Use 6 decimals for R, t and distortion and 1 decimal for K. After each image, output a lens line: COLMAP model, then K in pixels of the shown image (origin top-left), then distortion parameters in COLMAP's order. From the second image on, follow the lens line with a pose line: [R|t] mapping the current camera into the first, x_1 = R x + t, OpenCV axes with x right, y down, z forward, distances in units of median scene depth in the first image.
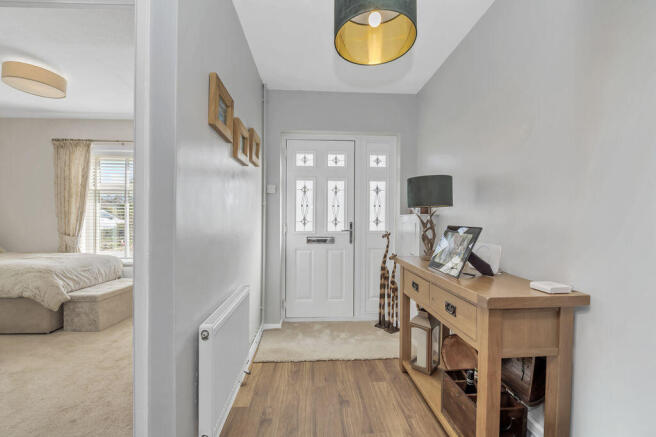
lens RADIAL K [[268.1, 0, 329.0], [0, 268.1, 221.6], [0, 0, 1]] dist [-0.012215, 0.000064]
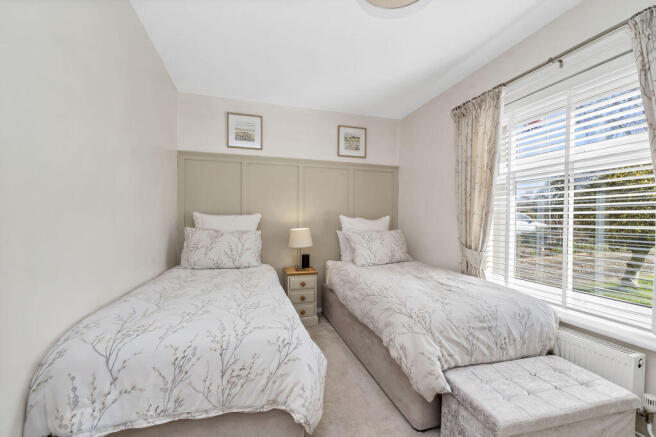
lens RADIAL K [[268.1, 0, 329.0], [0, 268.1, 221.6], [0, 0, 1]] dist [-0.012215, 0.000064]
pose [[0.237359, 0.005912, -0.971404, -0.428562], [-0.014385, 0.999893, 0.002570, -0.010238], [0.971316, 0.013364, 0.237418, 0.507817]]
